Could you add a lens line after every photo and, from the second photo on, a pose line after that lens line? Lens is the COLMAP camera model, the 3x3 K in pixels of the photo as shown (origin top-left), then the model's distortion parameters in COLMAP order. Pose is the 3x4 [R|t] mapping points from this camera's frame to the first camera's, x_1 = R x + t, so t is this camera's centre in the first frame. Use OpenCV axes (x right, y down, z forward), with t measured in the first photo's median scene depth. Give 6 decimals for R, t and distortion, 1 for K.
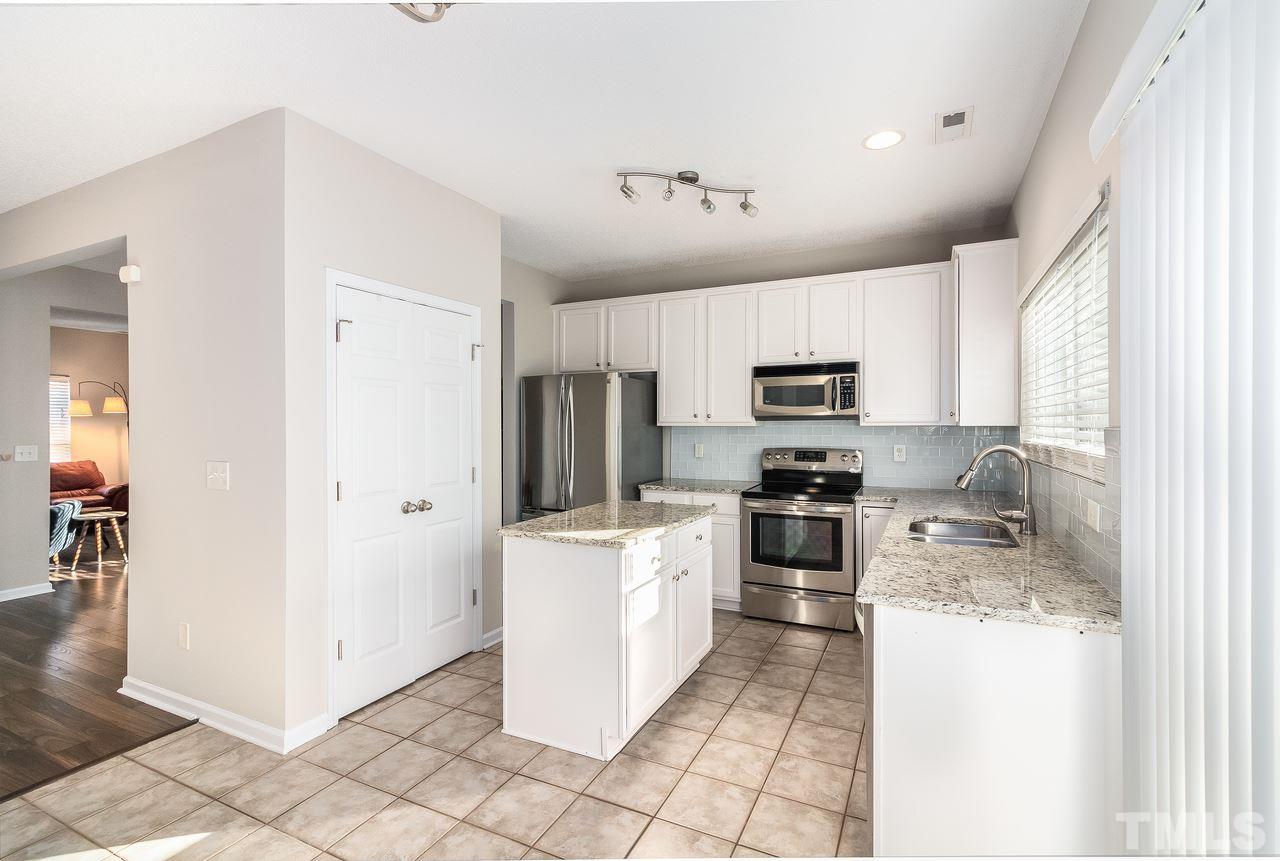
lens RADIAL K [[592.9, 0, 636.2], [0, 592.9, 427.9], [0, 0, 1]] dist [0.000657, 0.000027]
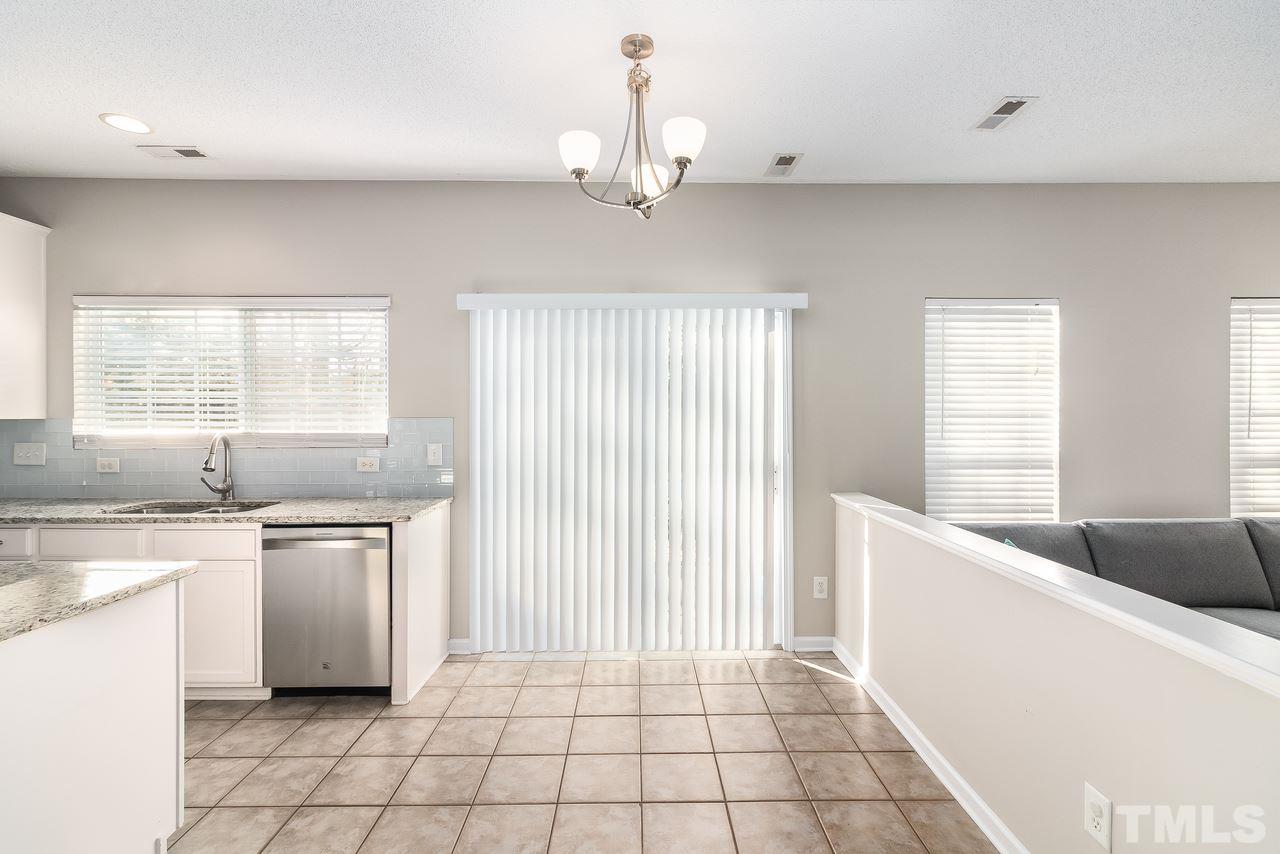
lens RADIAL K [[586.0, 0, 640.2], [0, 586.0, 422.3], [0, 0, 1]] dist [0.002866, 0.000277]
pose [[-0.456582, 0.000174, 0.889681, -1.039248], [0.003061, 0.999994, 0.001375, -0.000853], [-0.889676, 0.003351, -0.456580, 0.861090]]
